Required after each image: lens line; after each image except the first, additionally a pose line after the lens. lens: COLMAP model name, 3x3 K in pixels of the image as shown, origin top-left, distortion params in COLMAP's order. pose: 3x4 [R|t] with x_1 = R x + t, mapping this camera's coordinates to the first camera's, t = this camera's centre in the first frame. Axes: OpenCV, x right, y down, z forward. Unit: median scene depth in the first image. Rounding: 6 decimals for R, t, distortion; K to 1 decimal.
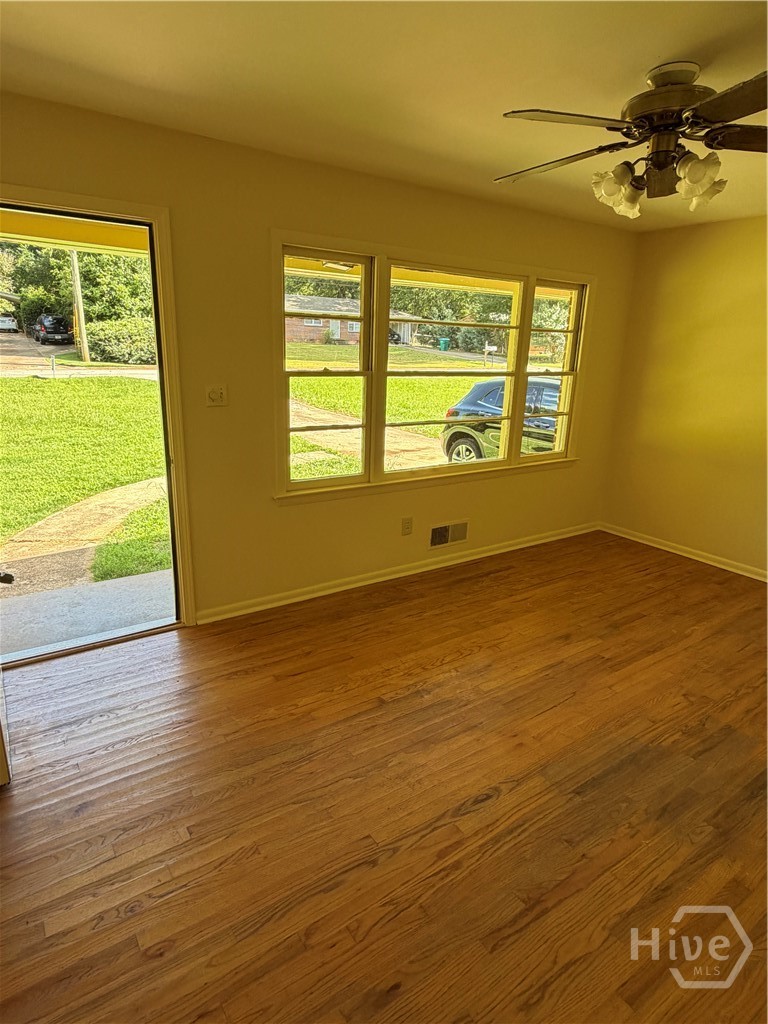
lens RADIAL K [[589.3, 0, 385.4], [0, 589.3, 511.8], [0, 0, 1]] dist [0.002310, 0.000516]
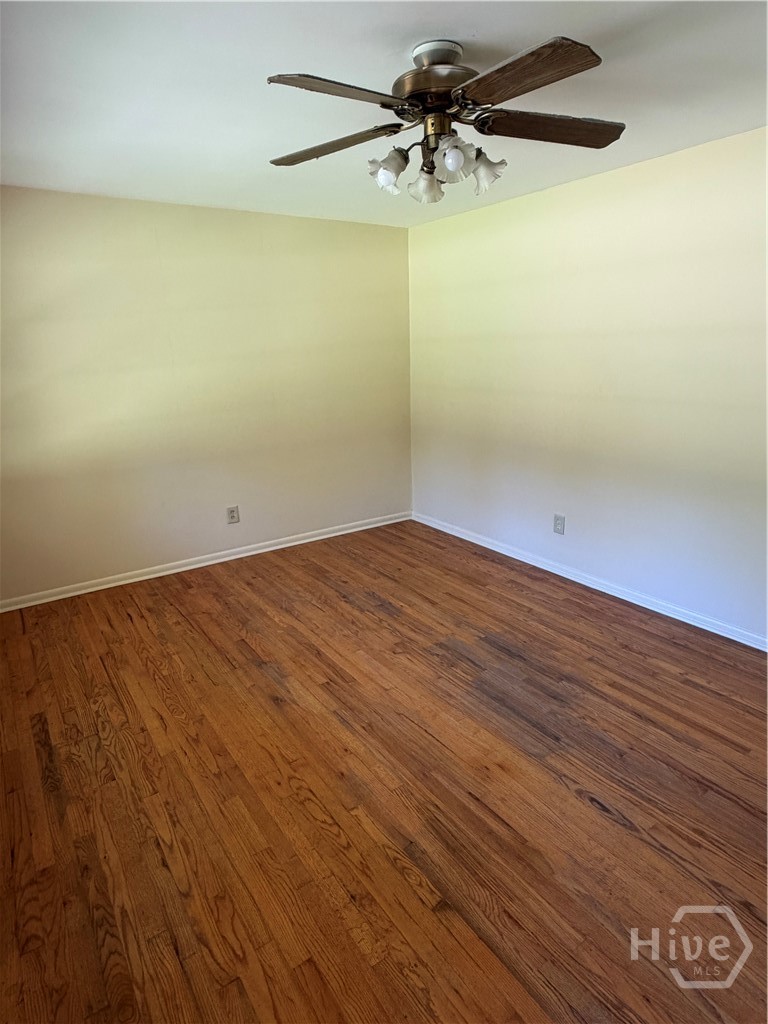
lens RADIAL K [[594.3, 0, 385.5], [0, 594.3, 482.5], [0, 0, 1]] dist [-0.005523, -0.001849]
pose [[-0.006510, -0.254842, 0.966961, -0.405033], [0.303121, 0.920982, 0.244765, -0.216250], [-0.952930, 0.294700, 0.071252, 0.712920]]
